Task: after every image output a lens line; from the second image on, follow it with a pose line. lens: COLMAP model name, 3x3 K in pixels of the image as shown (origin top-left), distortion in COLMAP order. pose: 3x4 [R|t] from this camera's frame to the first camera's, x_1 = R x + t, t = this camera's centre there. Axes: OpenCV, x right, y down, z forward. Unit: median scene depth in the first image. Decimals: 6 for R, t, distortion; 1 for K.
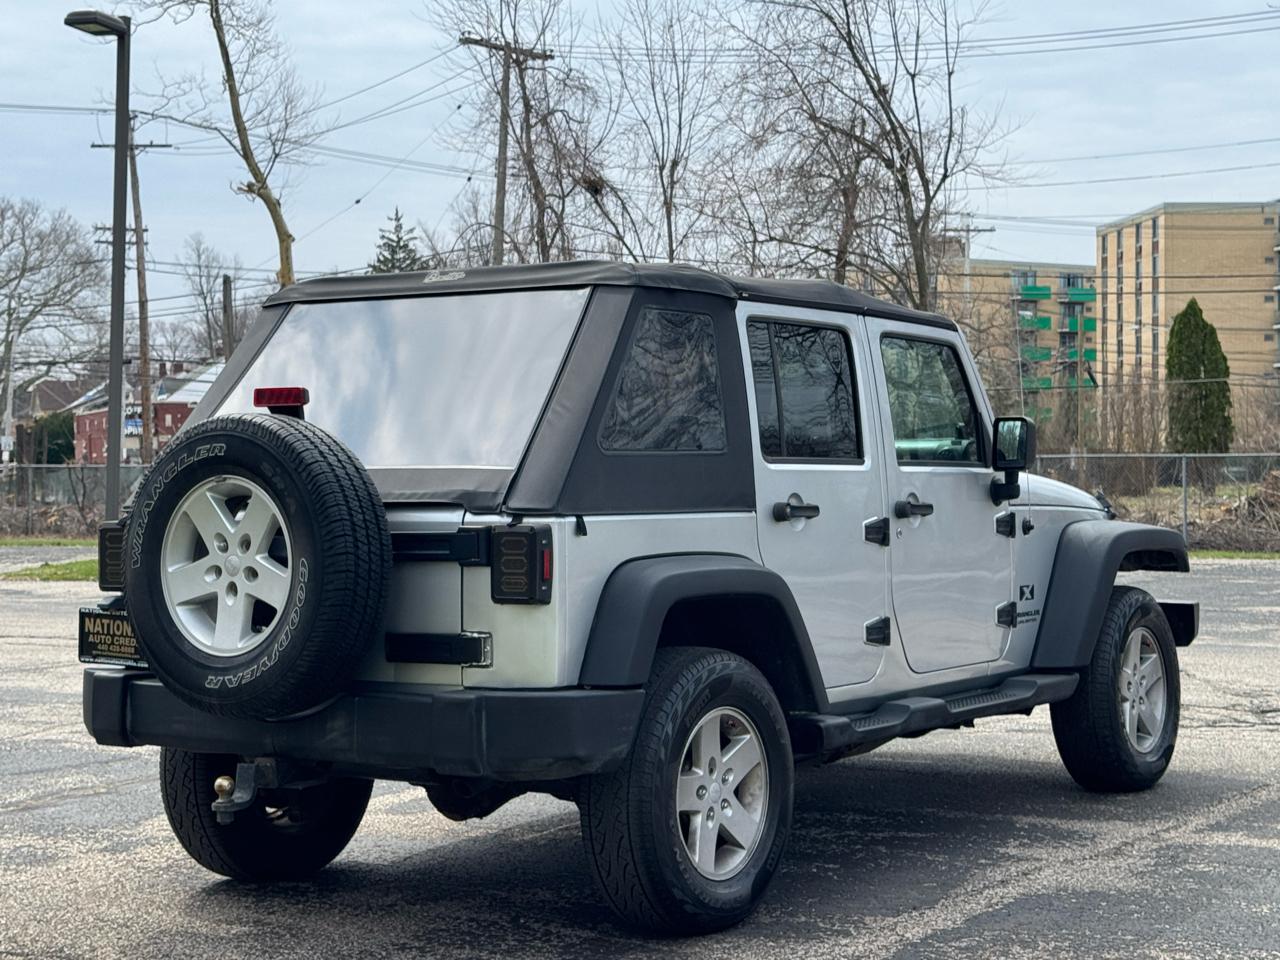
lens RADIAL K [[2310.4, 0, 604.2], [0, 2310.4, 489.5], [0, 0, 1]] dist [0.109551, 0.000000]
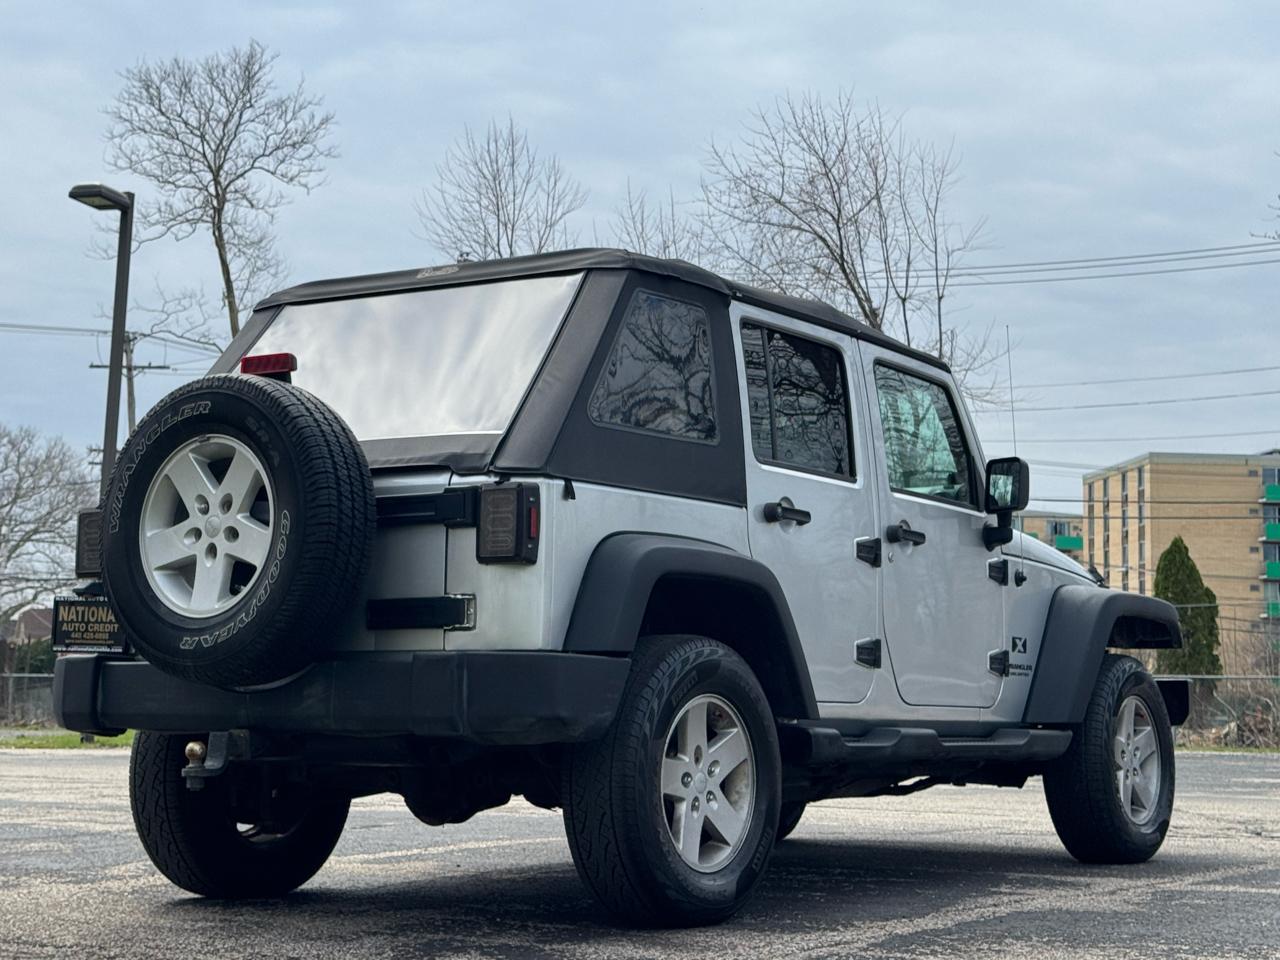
lens RADIAL K [[2310.4, 0, 617.4], [0, 2310.4, 497.1], [0, 0, 1]] dist [0.109551, 0.000000]
pose [[0.999717, 0.021812, 0.009487, 0.000938], [-0.020695, 0.994245, -0.105111, 0.102550], [-0.011725, 0.104885, 0.994415, 0.018419]]
